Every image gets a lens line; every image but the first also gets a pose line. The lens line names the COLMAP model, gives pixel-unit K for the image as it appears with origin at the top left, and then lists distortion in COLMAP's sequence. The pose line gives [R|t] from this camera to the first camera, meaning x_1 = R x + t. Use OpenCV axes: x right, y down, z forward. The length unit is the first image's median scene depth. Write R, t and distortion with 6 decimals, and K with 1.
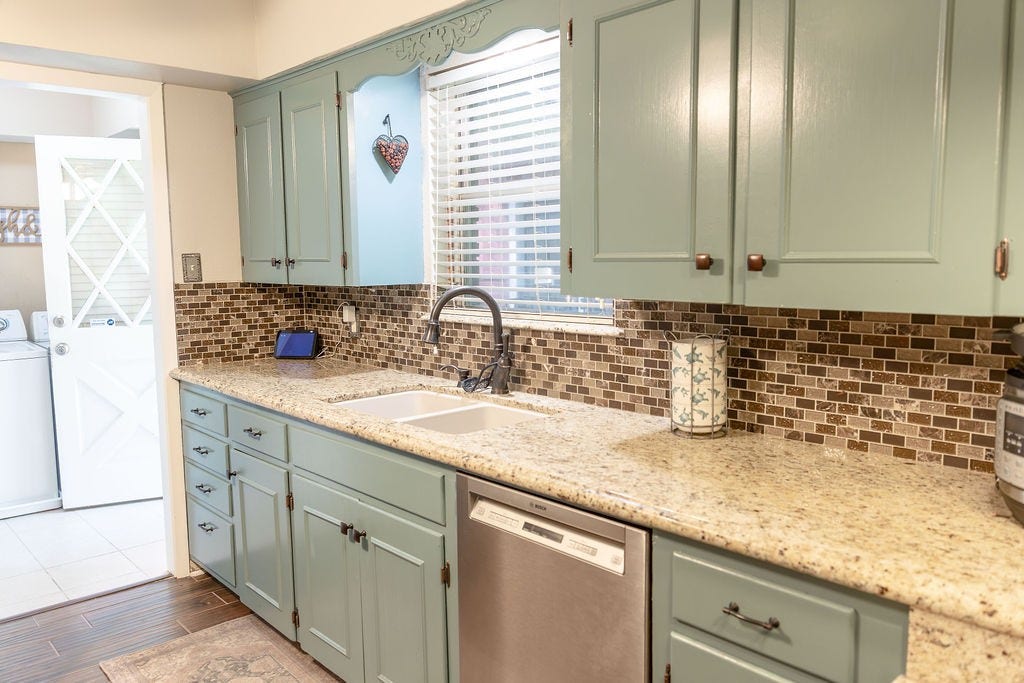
lens RADIAL K [[797.7, 0, 510.5], [0, 797.7, 339.8], [0, 0, 1]] dist [0.000905, -0.003301]
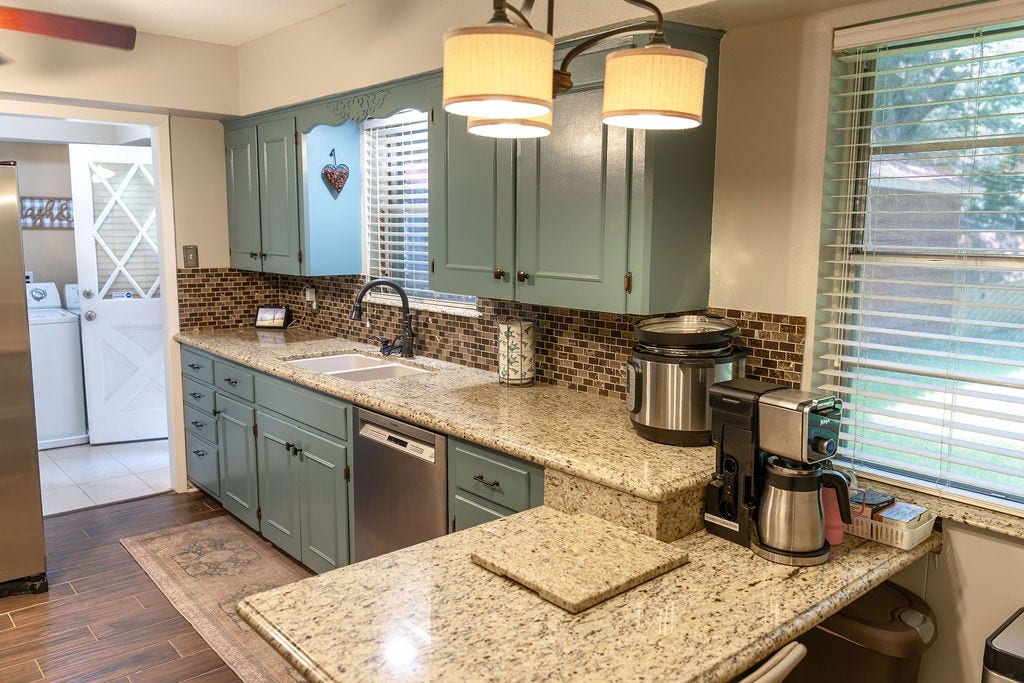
lens RADIAL K [[797.7, 0, 512.6], [0, 797.7, 342.6], [0, 0, 1]] dist [0.000905, -0.003301]
pose [[0.999606, 0.023160, -0.015888, 0.193076], [-0.022555, 0.999051, 0.037253, -0.013298], [0.016736, -0.036880, 0.999180, -0.384741]]
